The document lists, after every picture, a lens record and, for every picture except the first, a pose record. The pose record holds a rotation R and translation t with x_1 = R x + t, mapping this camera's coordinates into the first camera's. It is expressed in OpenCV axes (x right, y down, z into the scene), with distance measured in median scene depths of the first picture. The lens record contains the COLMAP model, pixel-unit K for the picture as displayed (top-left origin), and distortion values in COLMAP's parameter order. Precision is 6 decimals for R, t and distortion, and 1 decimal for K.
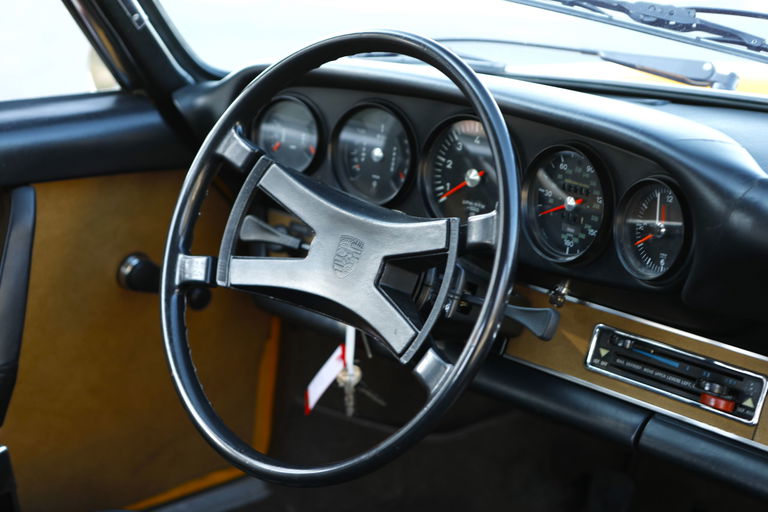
lens RADIAL K [[1527.0, 0, 384.0], [0, 1527.0, 256.0], [0, 0, 1]] dist [0.206897, -0.038552]
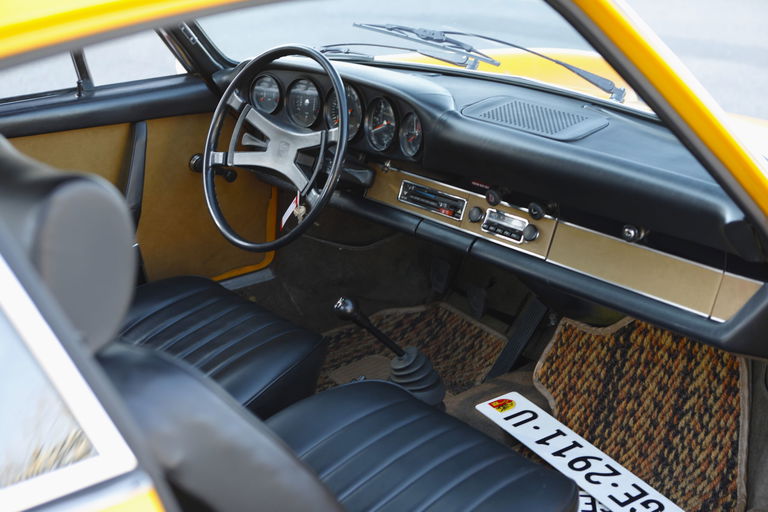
lens RADIAL K [[1090.0, 0, 384.0], [0, 1090.0, 256.0], [0, 0, 1]] dist [-0.006410, -0.008248]
pose [[0.998927, -0.014101, -0.044117, 0.175548], [0.017360, 0.997079, 0.074383, 0.035977], [0.042940, -0.075069, 0.996253, -0.524002]]
